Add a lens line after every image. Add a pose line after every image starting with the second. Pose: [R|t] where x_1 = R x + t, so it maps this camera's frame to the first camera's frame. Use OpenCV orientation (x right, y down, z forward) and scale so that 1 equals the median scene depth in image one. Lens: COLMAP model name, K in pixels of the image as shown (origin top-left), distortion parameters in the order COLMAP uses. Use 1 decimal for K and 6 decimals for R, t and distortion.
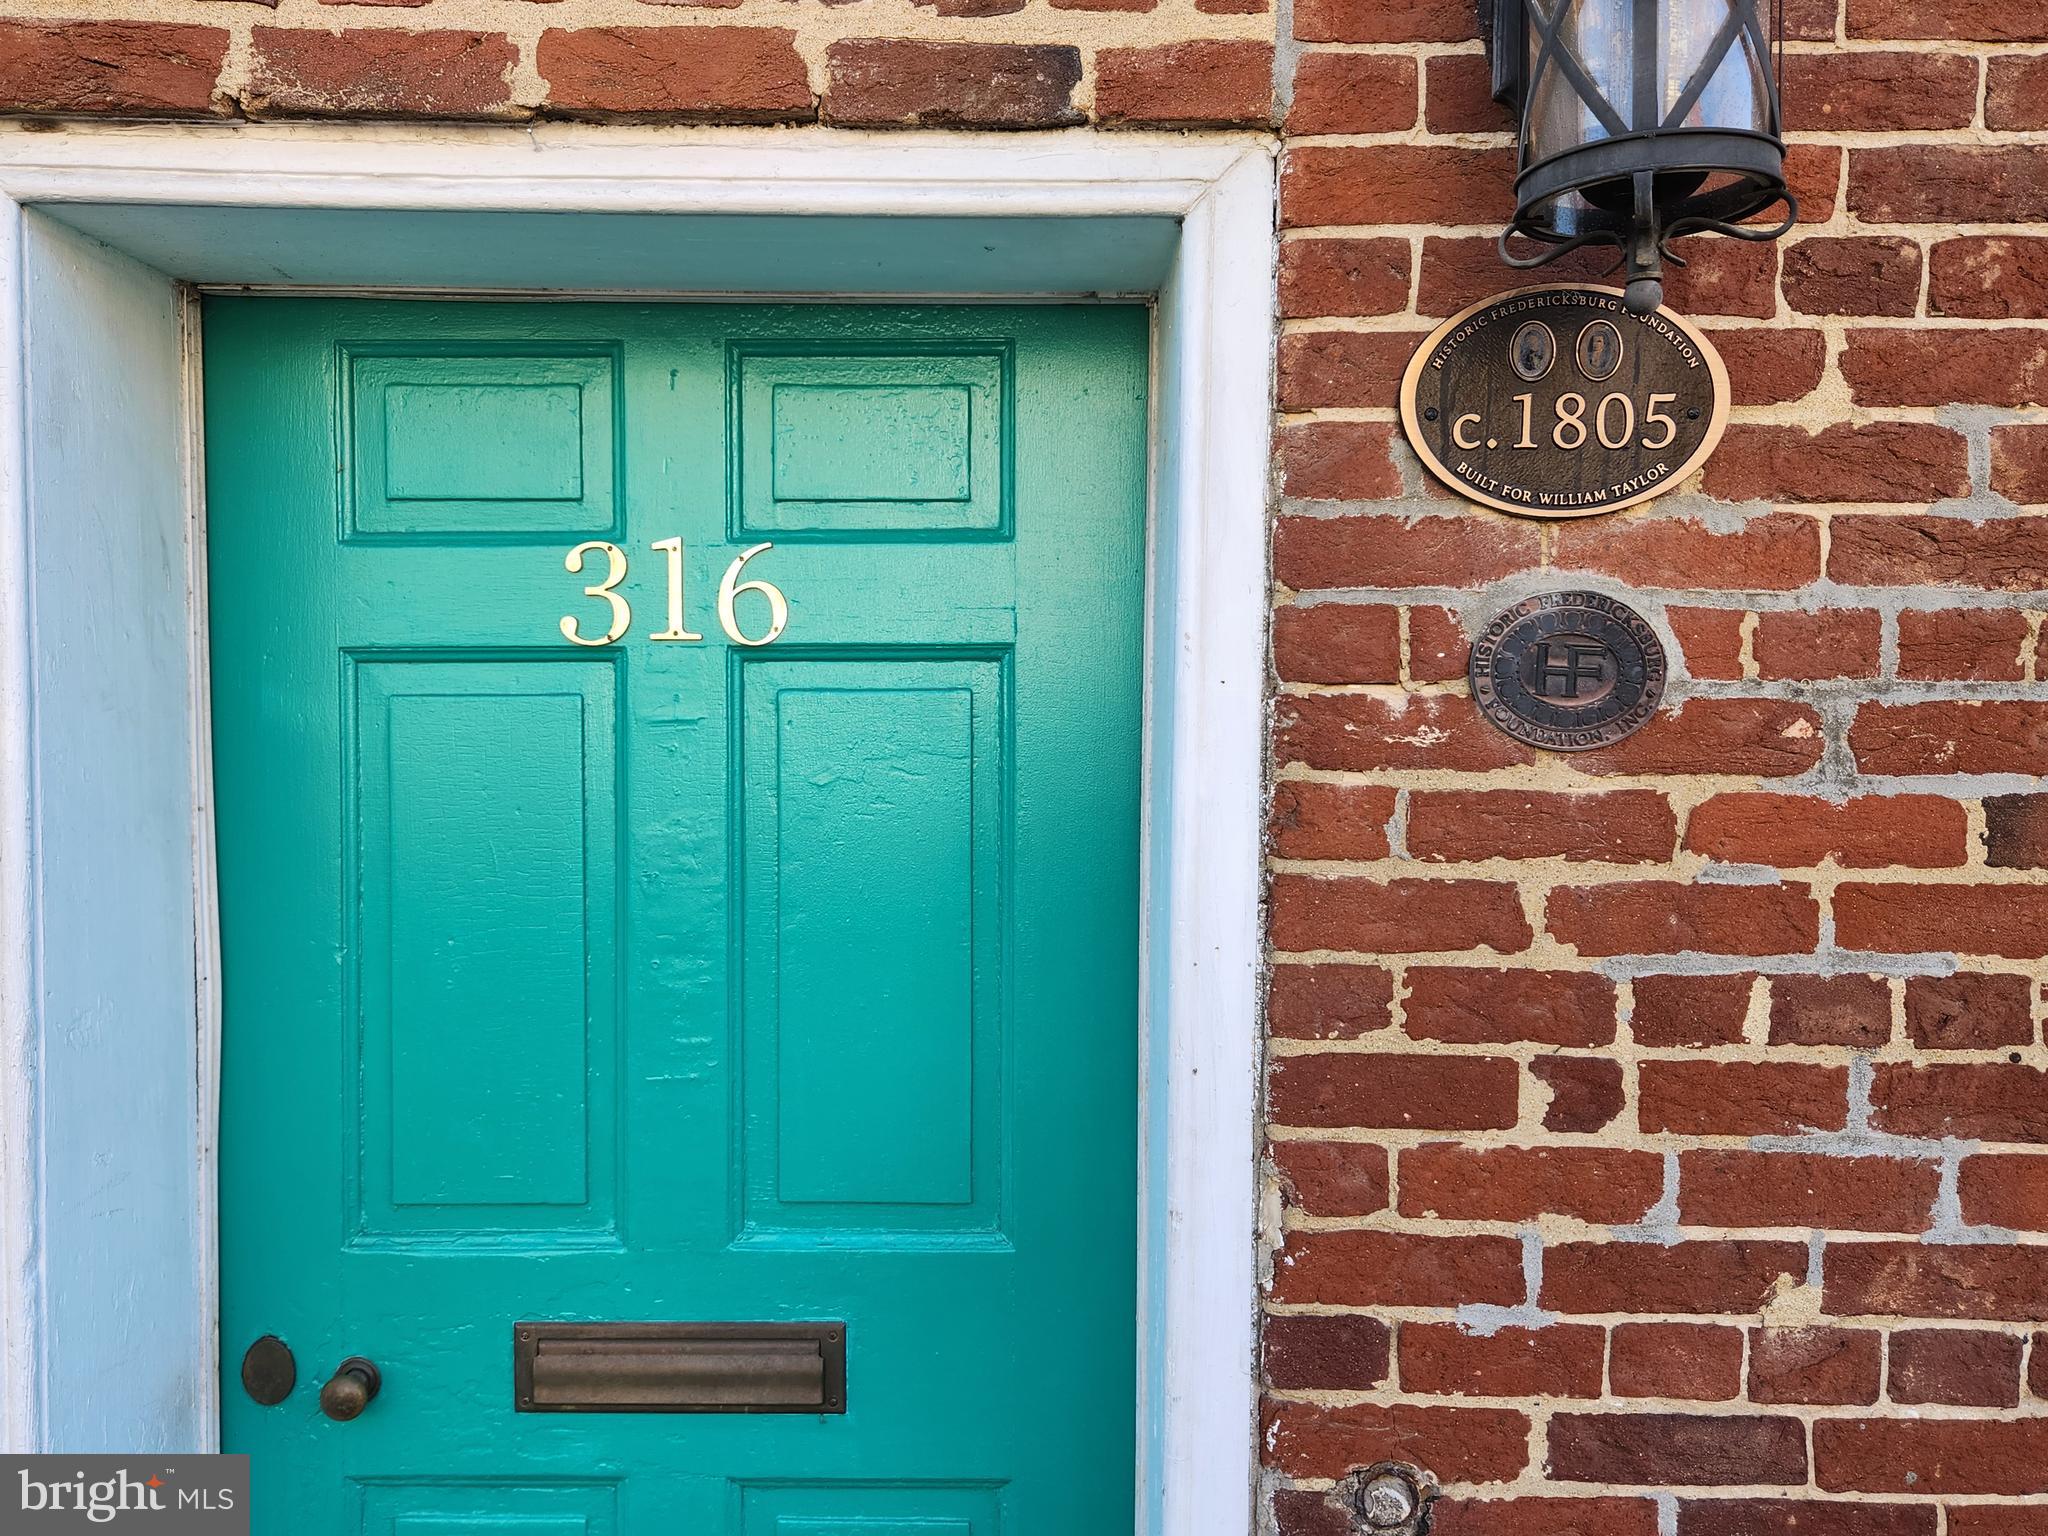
lens RADIAL K [[1386.8, 0, 1034.3], [0, 1386.8, 772.5], [0, 0, 1]] dist [0.060467, -0.047852]
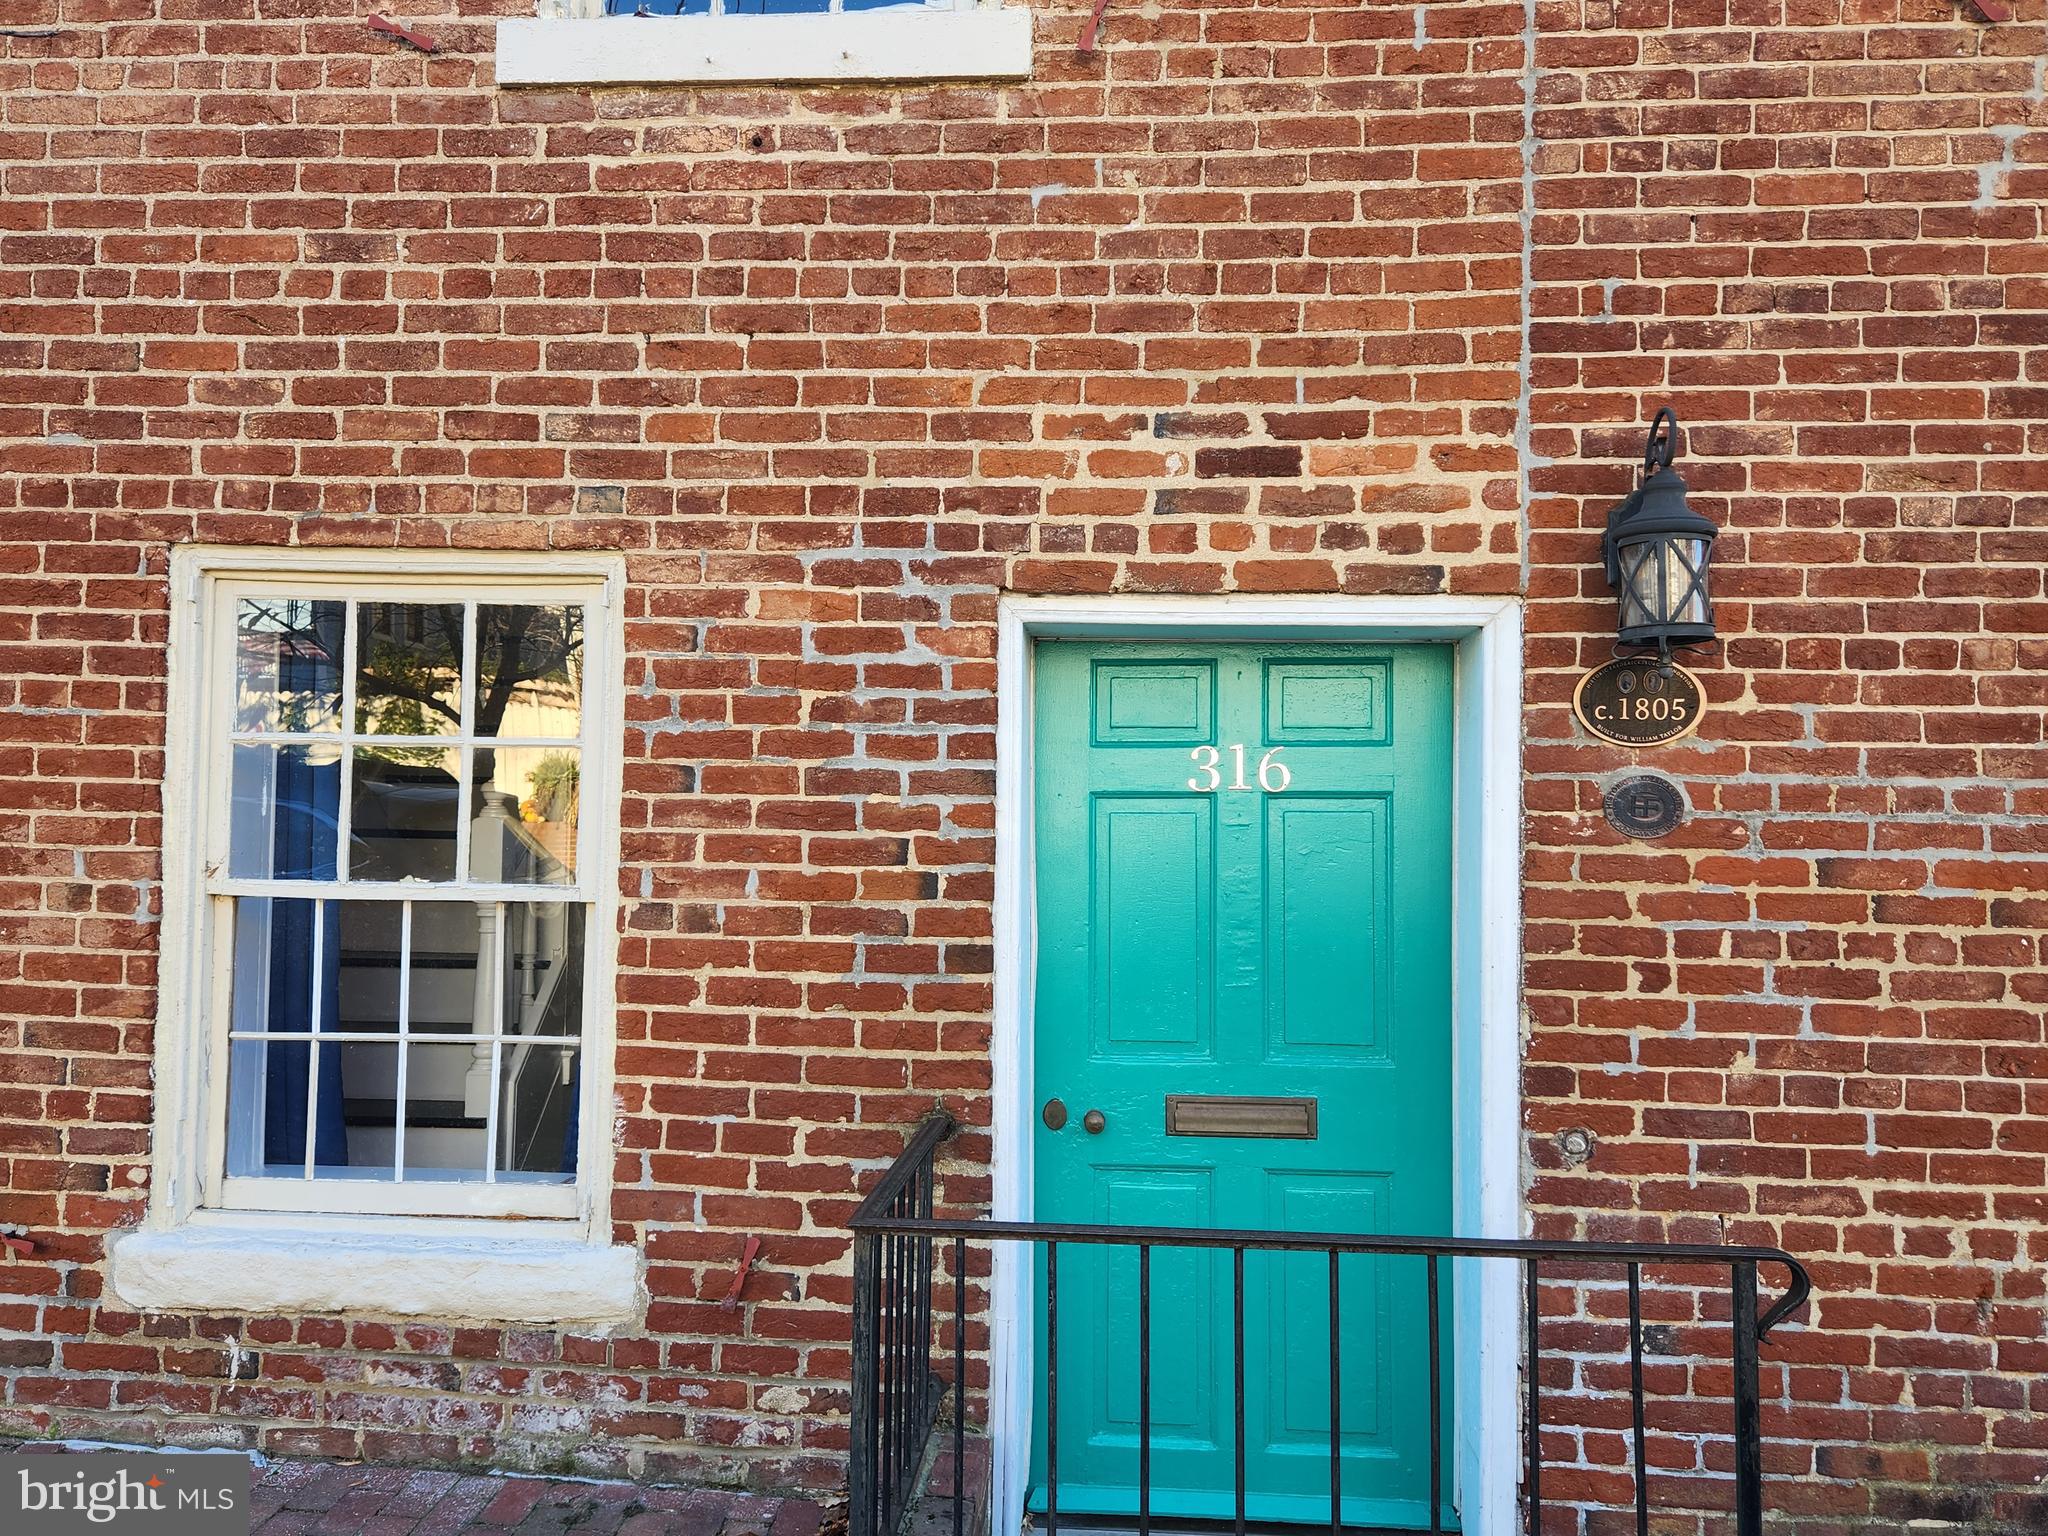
lens RADIAL K [[1386.8, 0, 1062.6], [0, 1386.8, 787.0], [0, 0, 1]] dist [0.060467, -0.047852]
pose [[0.998338, 0.006399, -0.057268, -0.512954], [-0.010772, 0.997021, -0.076371, 0.094417], [0.056608, 0.076861, 0.995434, -1.551129]]
